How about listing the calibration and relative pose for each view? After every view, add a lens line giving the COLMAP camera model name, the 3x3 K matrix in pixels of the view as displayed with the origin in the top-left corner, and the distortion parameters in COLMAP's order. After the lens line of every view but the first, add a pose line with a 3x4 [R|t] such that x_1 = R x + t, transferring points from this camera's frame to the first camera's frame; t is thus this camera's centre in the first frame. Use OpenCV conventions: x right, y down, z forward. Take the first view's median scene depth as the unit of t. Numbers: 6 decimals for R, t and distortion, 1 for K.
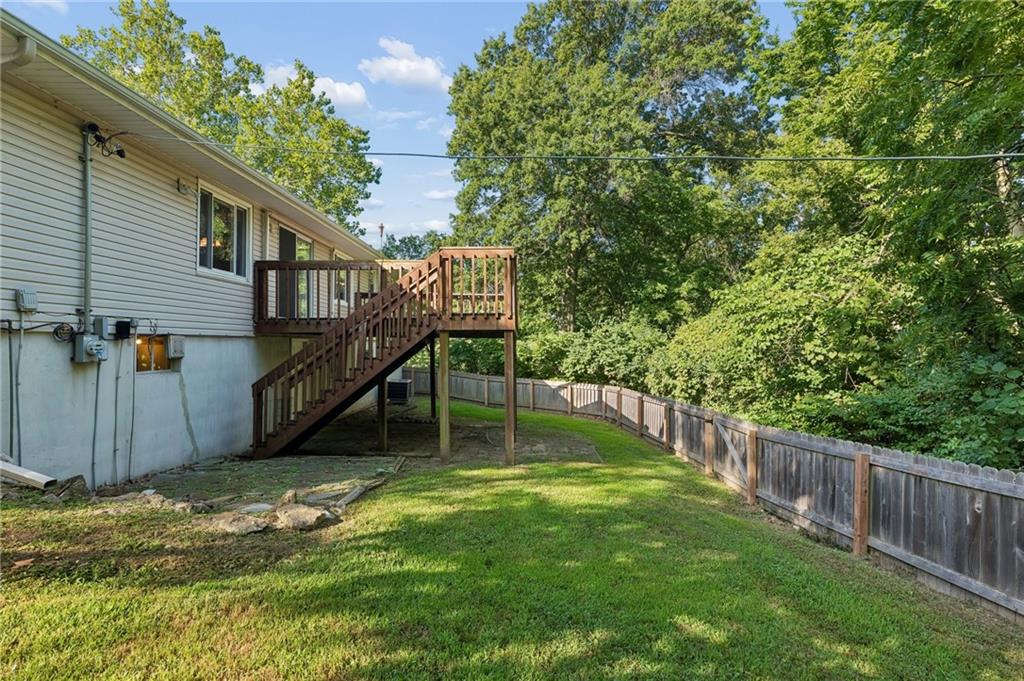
lens RADIAL K [[497.2, 0, 507.2], [0, 497.2, 338.9], [0, 0, 1]] dist [-0.004081, -0.000597]
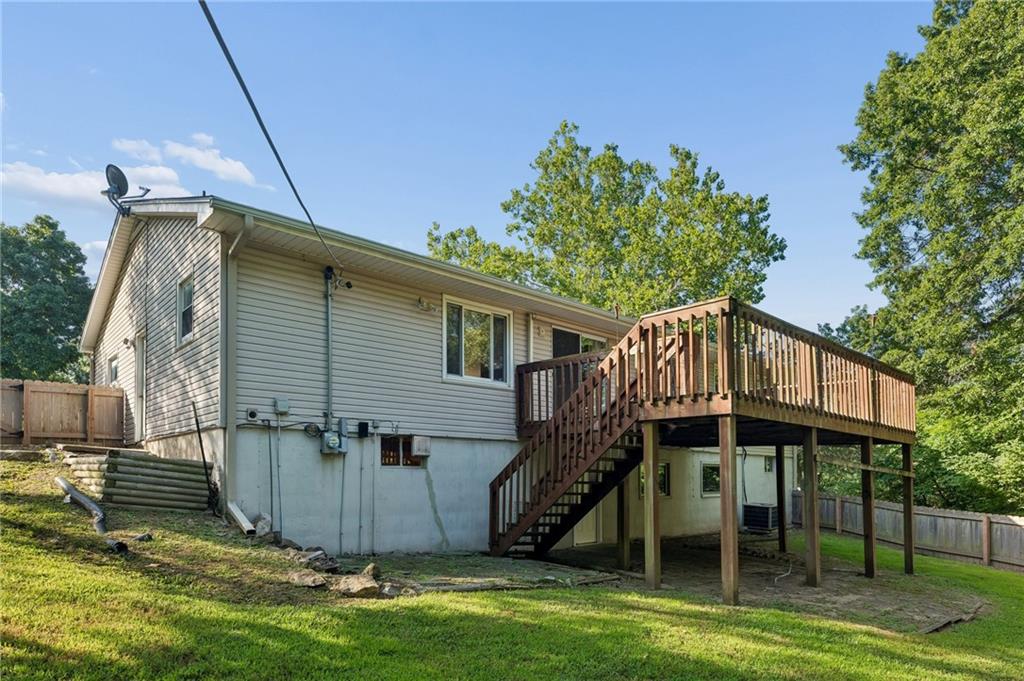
lens RADIAL K [[578.5, 0, 516.6], [0, 578.5, 469.5], [0, 0, 1]] dist [0.007094, 0.000516]
pose [[0.691591, 0.001642, -0.722287, 0.422718], [0.001529, 0.999992, 0.003738, 0.061487], [0.722287, -0.003690, 0.691583, 0.227224]]
